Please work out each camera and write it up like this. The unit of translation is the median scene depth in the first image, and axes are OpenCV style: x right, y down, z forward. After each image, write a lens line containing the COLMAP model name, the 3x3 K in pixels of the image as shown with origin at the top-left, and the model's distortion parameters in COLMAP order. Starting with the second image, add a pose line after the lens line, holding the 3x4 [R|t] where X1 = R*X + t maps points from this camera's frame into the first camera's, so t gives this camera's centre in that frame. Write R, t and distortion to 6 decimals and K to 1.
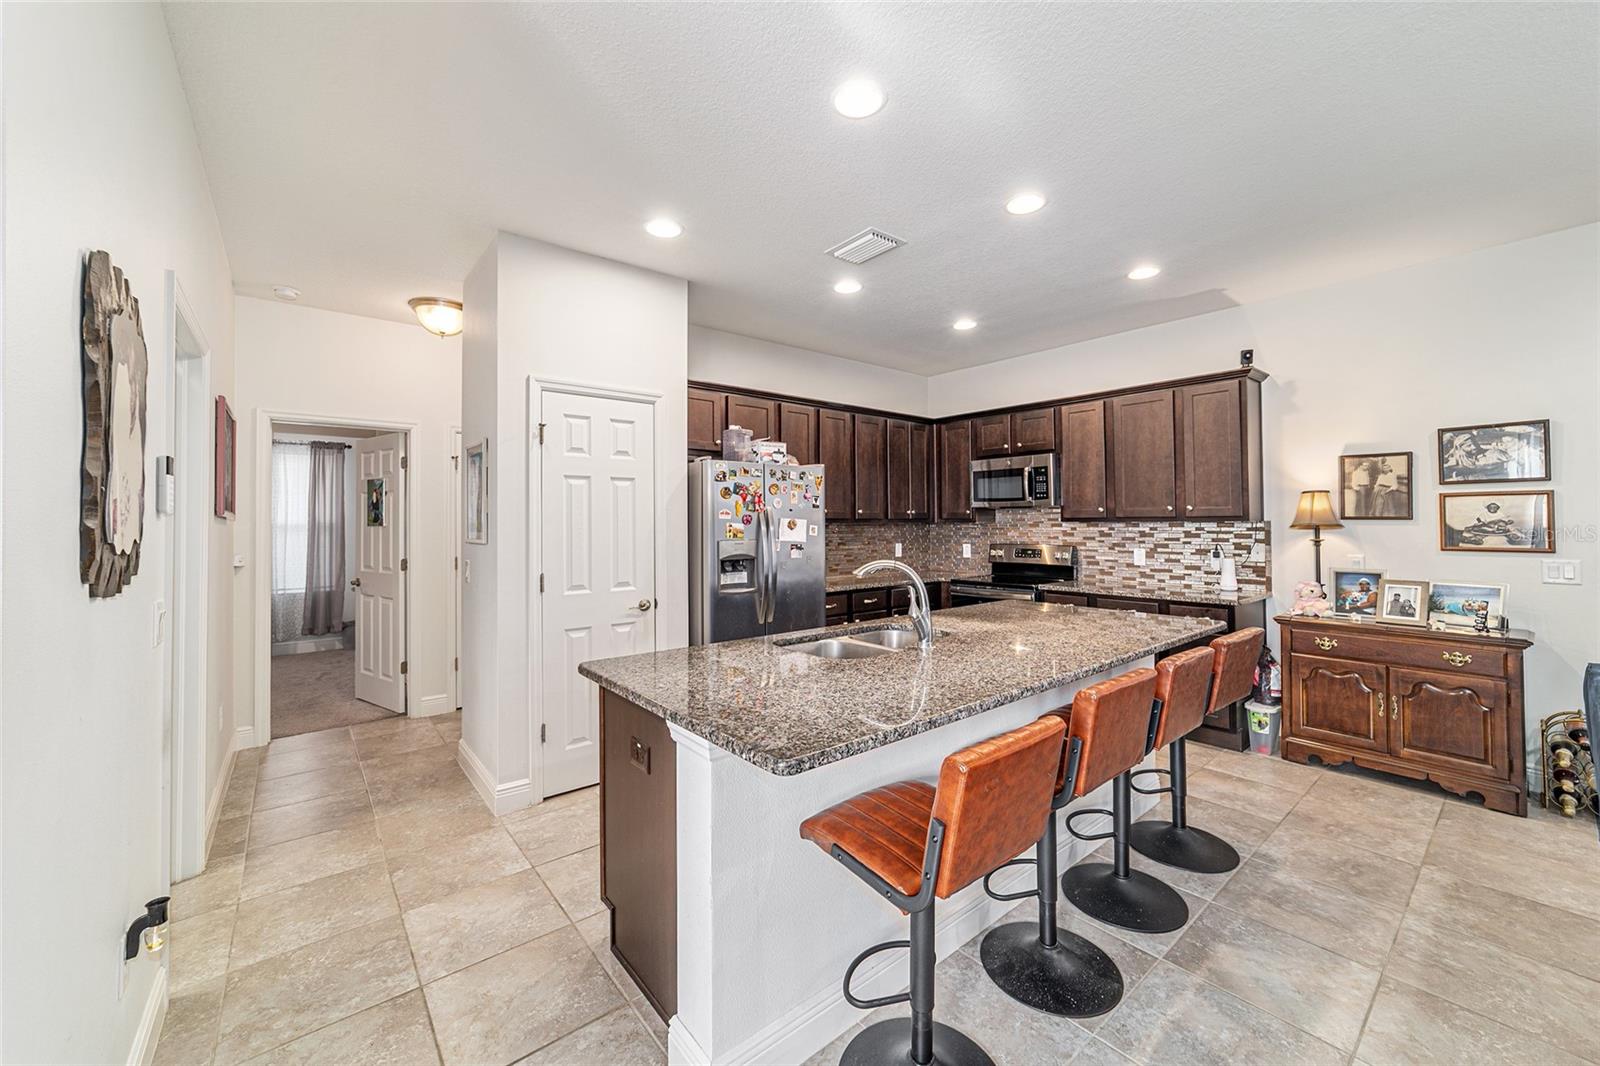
lens RADIAL K [[620.2, 0, 793.5], [0, 620.2, 505.0], [0, 0, 1]] dist [-0.013752, 0.005126]
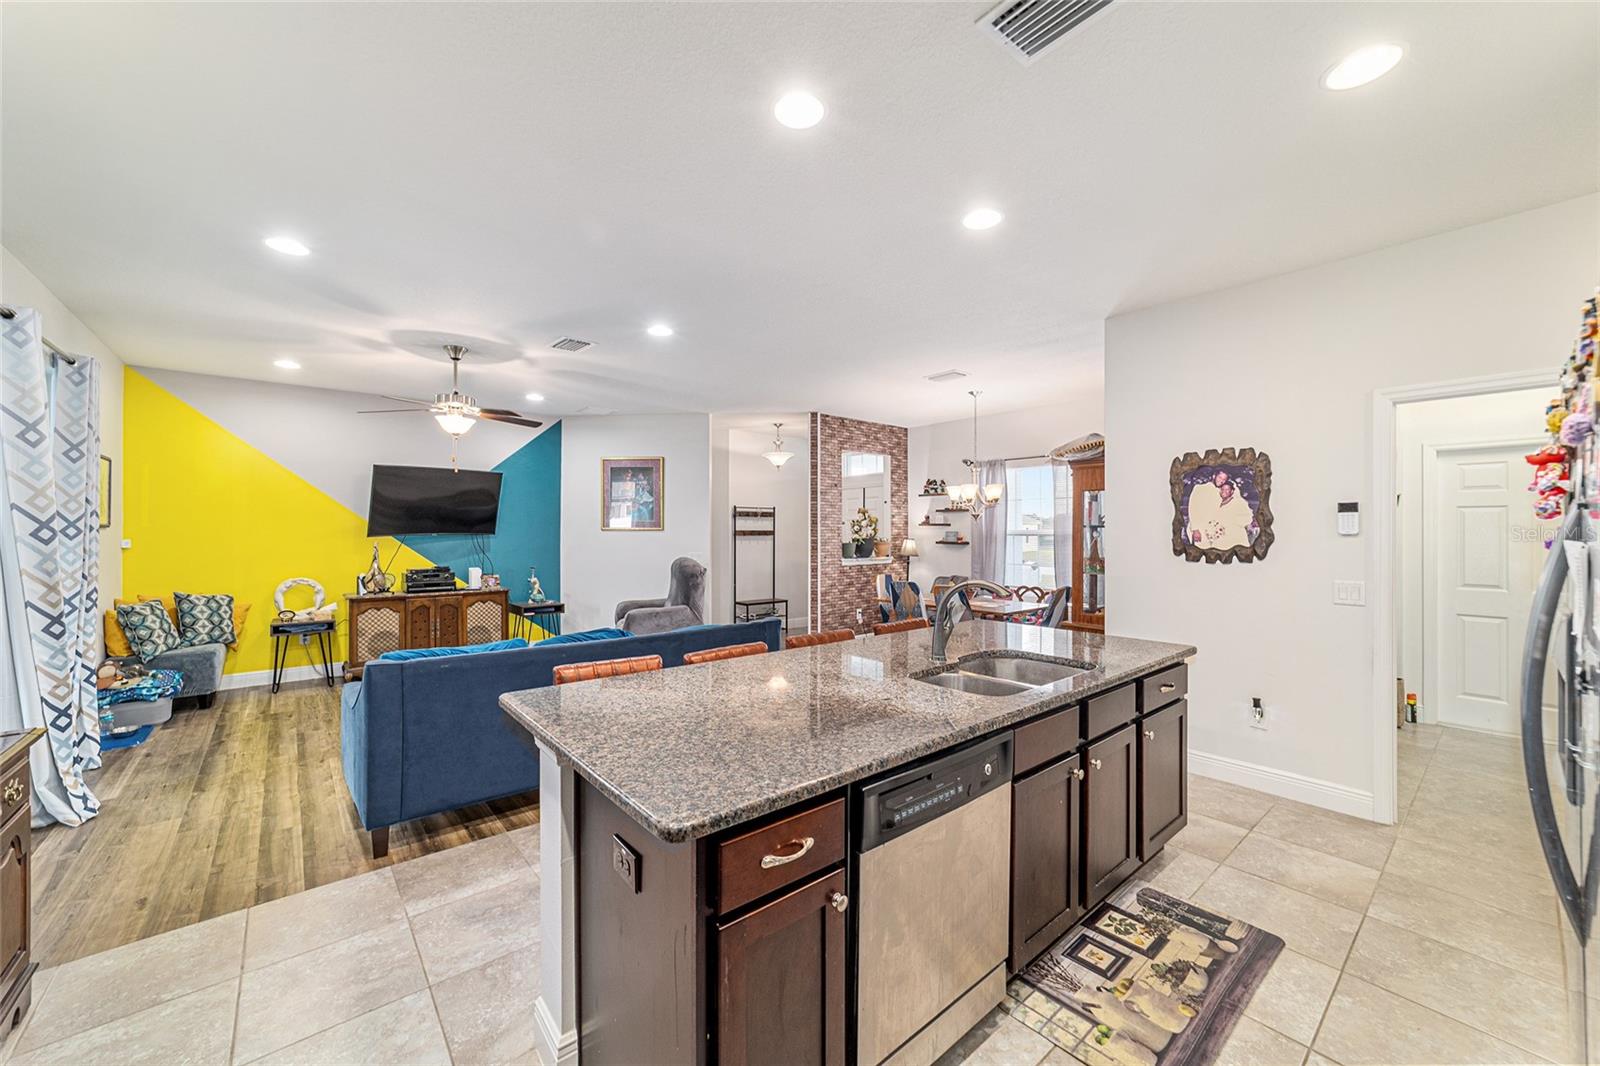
lens RADIAL K [[620.2, 0, 801.1], [0, 620.2, 541.7], [0, 0, 1]] dist [-0.013752, 0.005126]
pose [[-0.999629, 0.007071, -0.026288, 0.300437], [0.007248, 0.999952, -0.006631, 0.021514], [0.026240, -0.006819, -0.999632, 1.306654]]
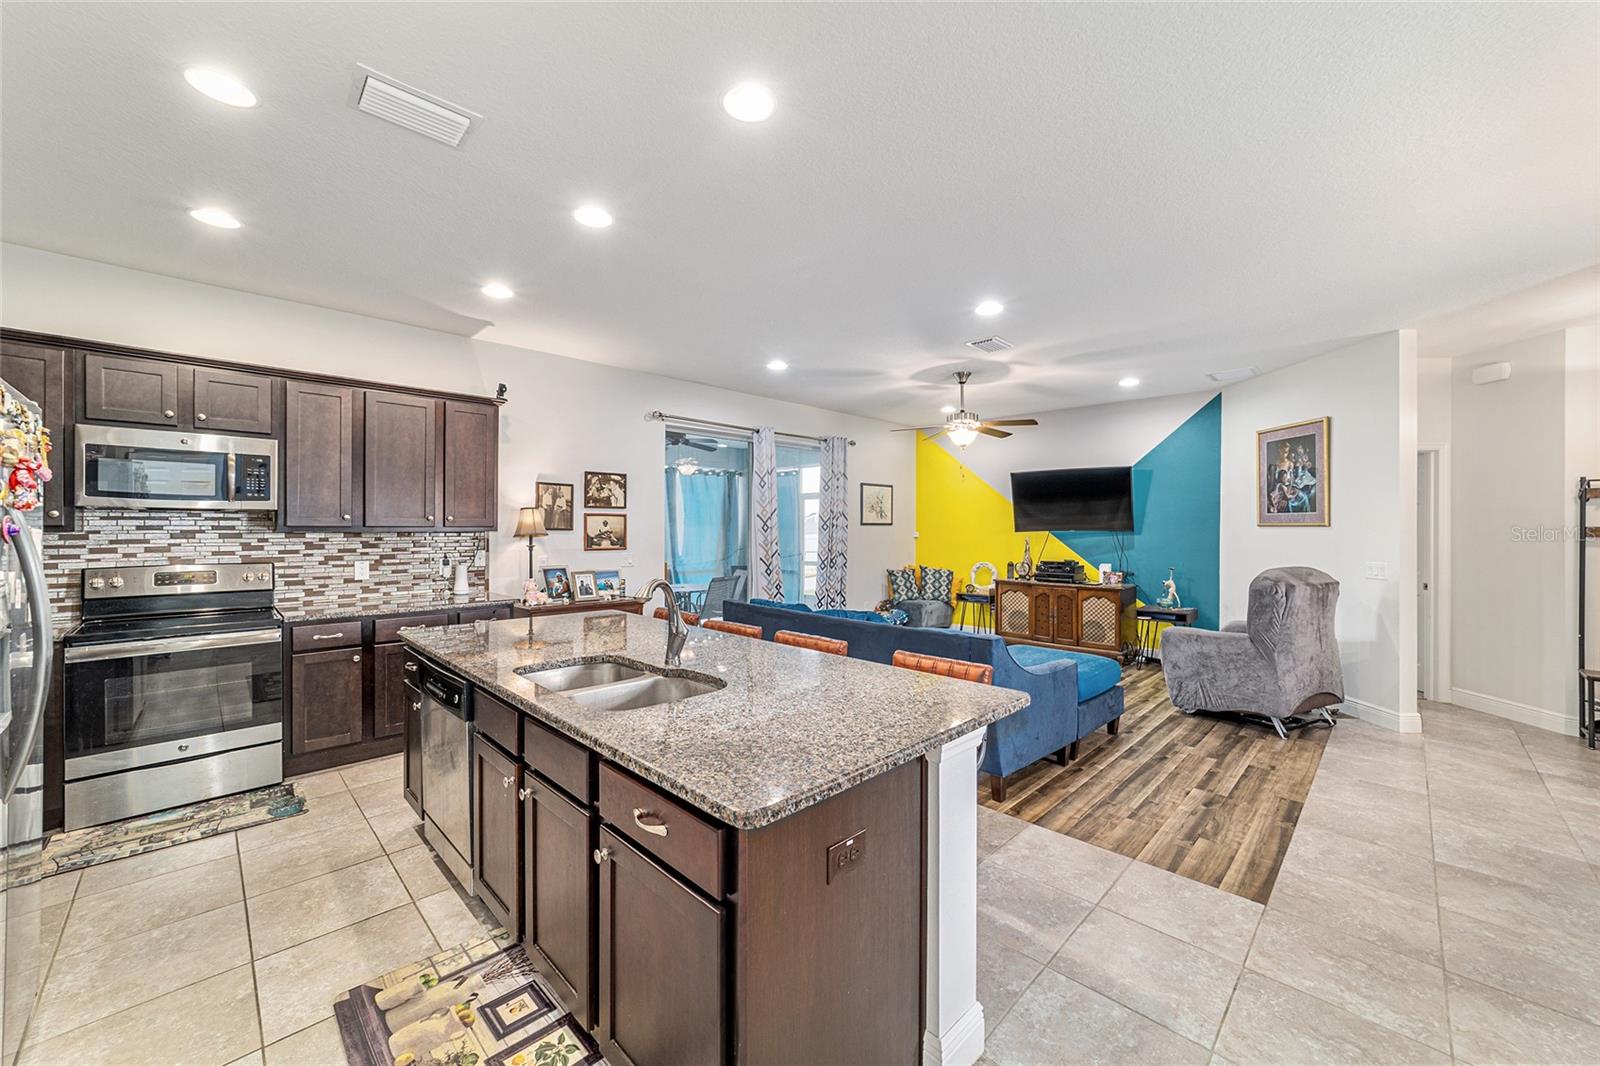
lens RADIAL K [[620.2, 0, 786.0], [0, 620.2, 526.4], [0, 0, 1]] dist [-0.013752, 0.005126]
pose [[-0.085437, 0.009792, 0.996295, -0.492529], [-0.027691, 0.999542, -0.012198, 0.017452], [-0.995959, -0.028631, -0.085127, 0.585475]]
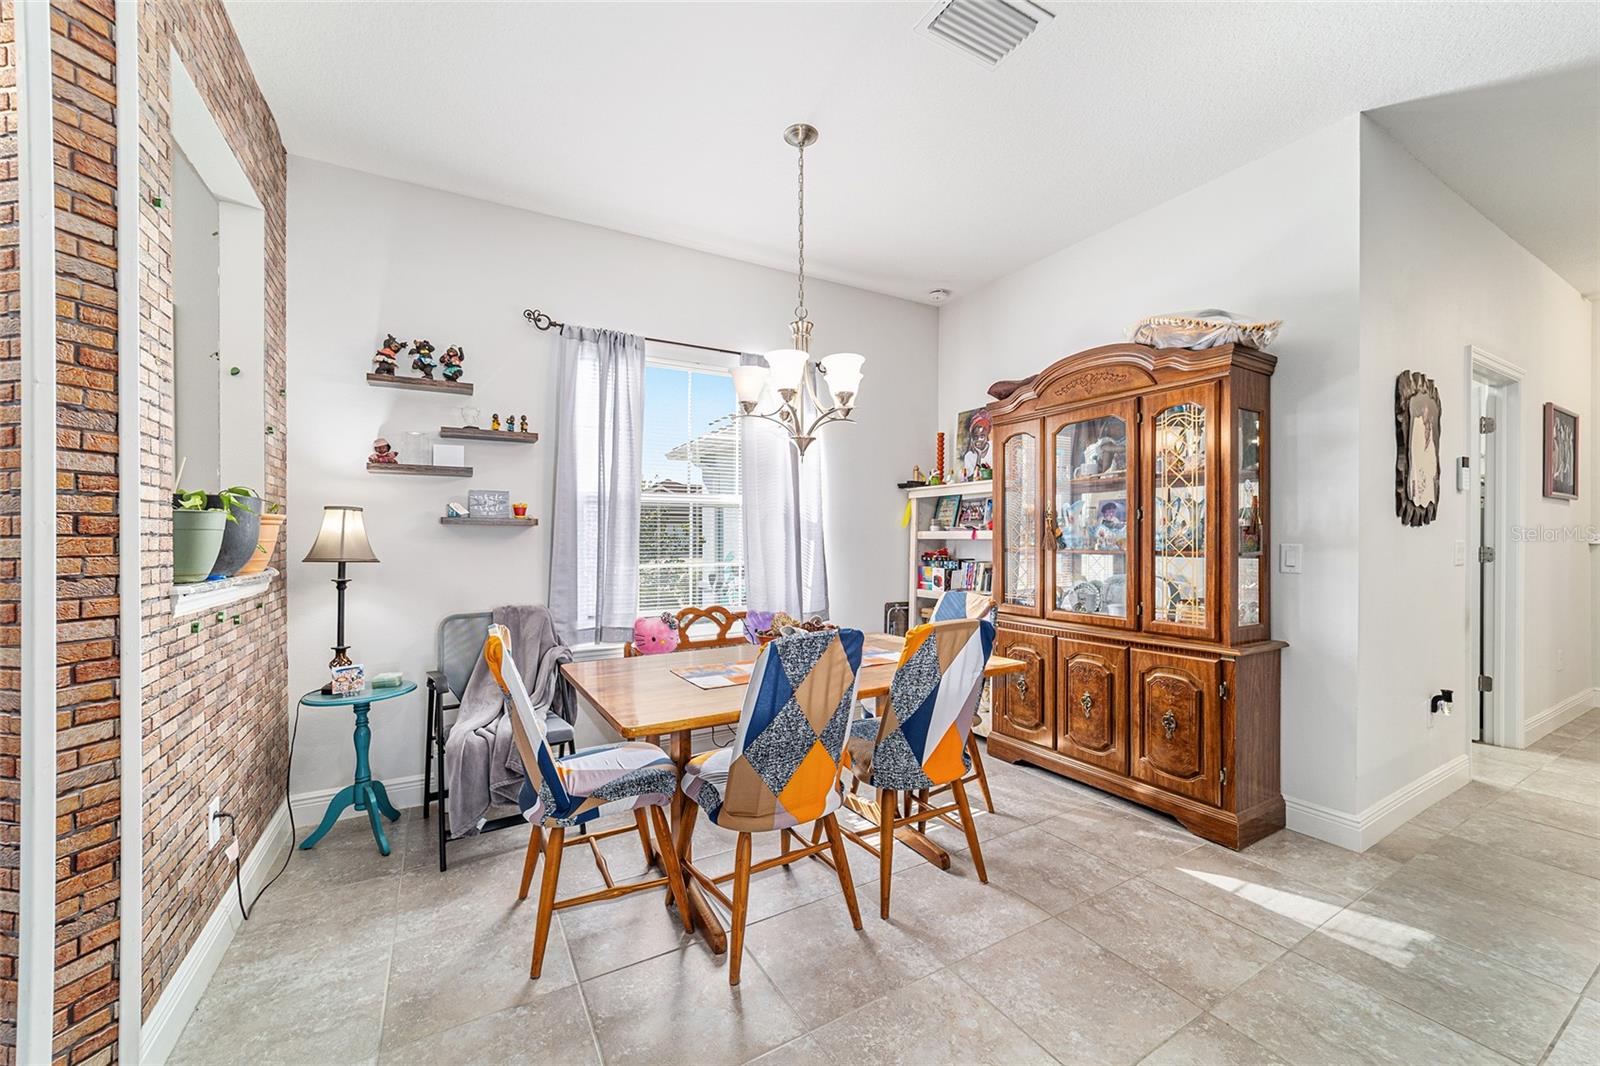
lens RADIAL K [[620.2, 0, 798.5], [0, 620.2, 536.4], [0, 0, 1]] dist [-0.013752, 0.005126]
pose [[-0.148648, 0.013051, -0.988804, 0.458213], [0.025353, 0.999635, 0.009382, 0.037035], [0.988565, -0.023675, -0.148925, -0.279082]]
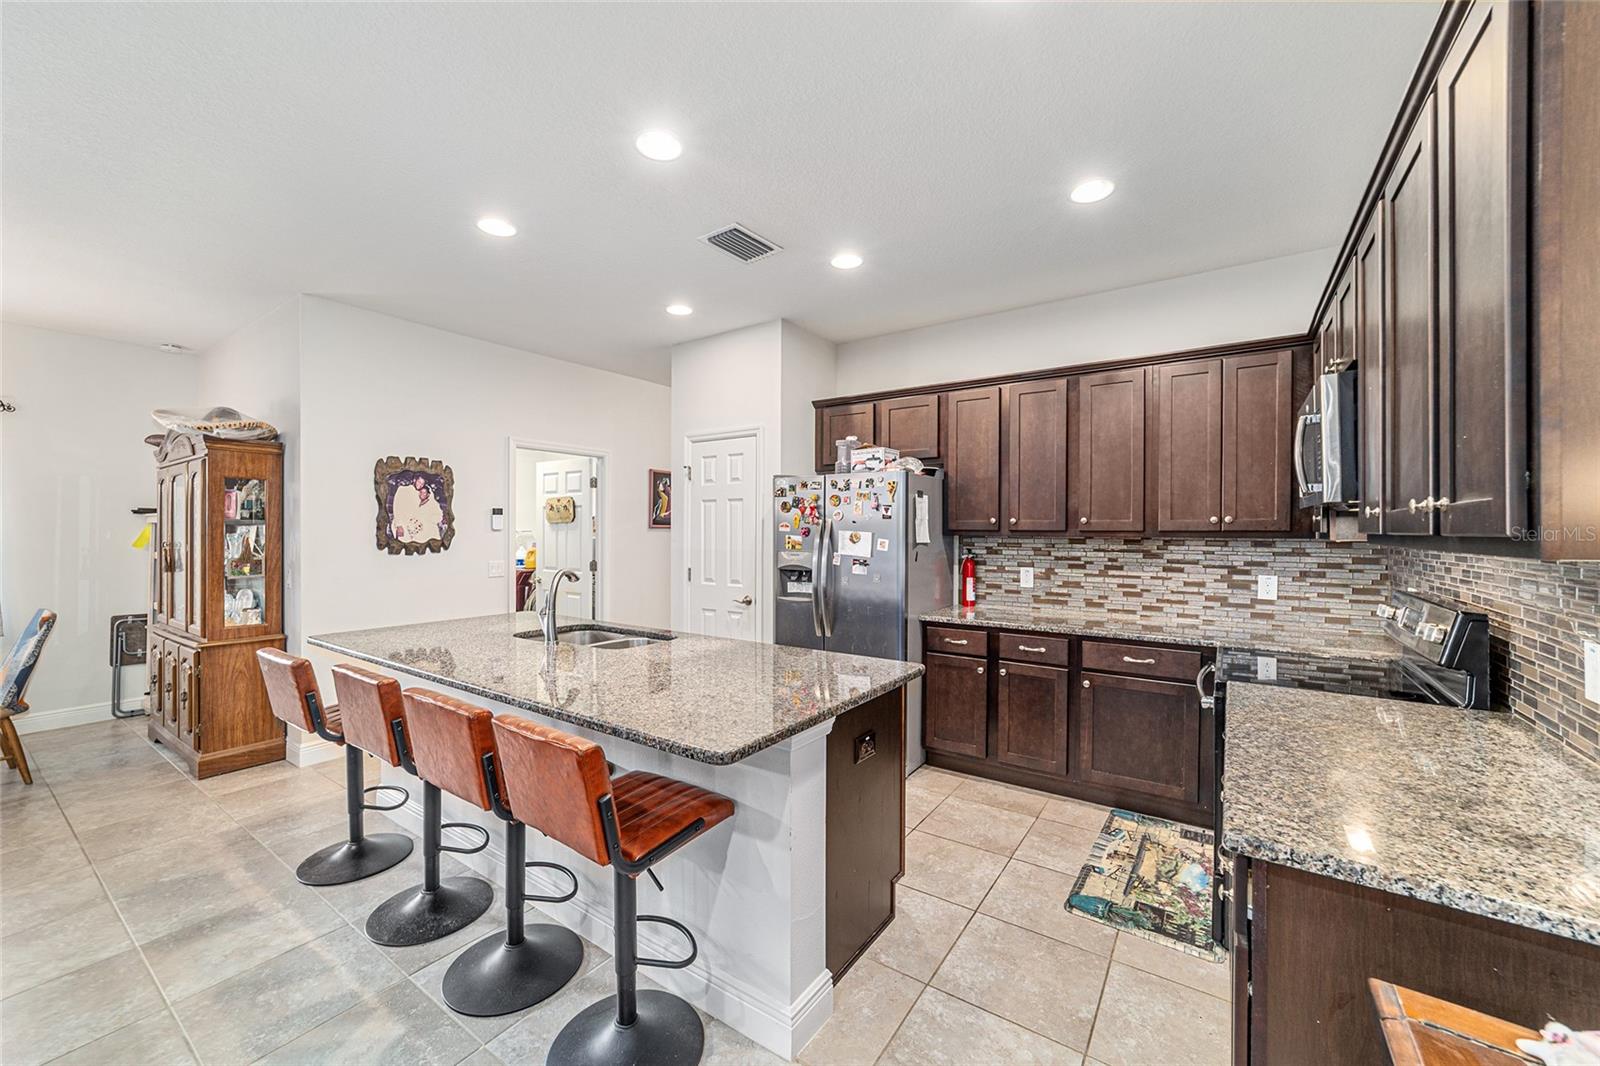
lens RADIAL K [[620.2, 0, 809.0], [0, 620.2, 529.9], [0, 0, 1]] dist [-0.013752, 0.005126]
pose [[0.282605, 0.003006, -0.959232, 0.923728], [0.017888, 0.999805, 0.008403, 0.011537], [0.959069, -0.019534, 0.282497, 0.724347]]
